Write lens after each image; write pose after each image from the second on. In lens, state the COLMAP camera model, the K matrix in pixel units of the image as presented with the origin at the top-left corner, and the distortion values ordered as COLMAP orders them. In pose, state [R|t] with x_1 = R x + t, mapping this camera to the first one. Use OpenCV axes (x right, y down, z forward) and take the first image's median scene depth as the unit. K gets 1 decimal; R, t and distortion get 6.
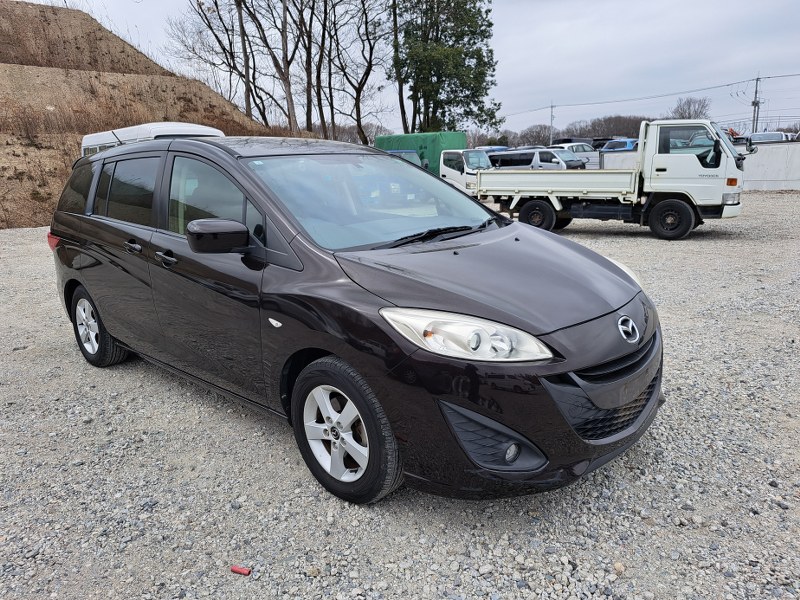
lens RADIAL K [[577.0, 0, 397.1], [0, 577.0, 296.5], [0, 0, 1]] dist [0.043677, -0.030578]
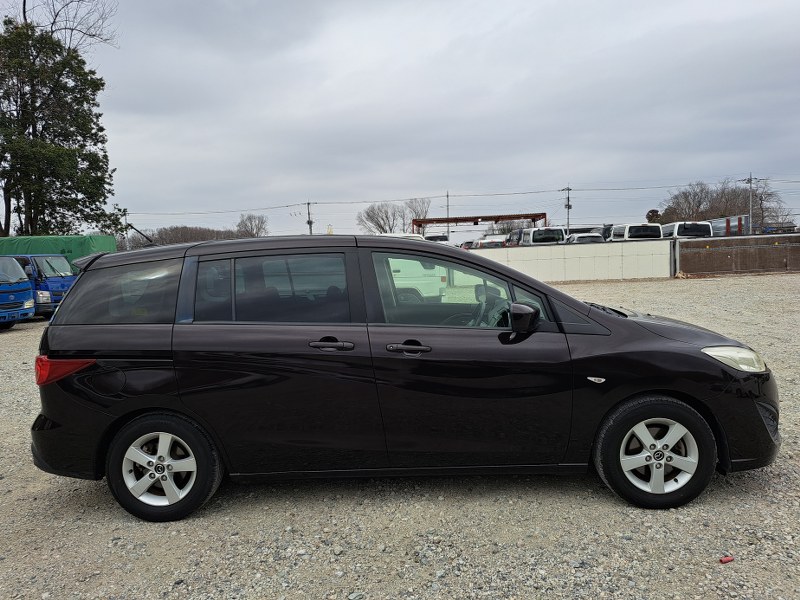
lens RADIAL K [[577.0, 0, 408.5], [0, 577.0, 299.6], [0, 0, 1]] dist [0.043677, -0.030578]
pose [[0.751156, -0.046473, 0.658487, -0.105339], [0.161818, 0.980047, -0.115423, -0.003550], [-0.639984, 0.193255, 0.743688, 0.024718]]
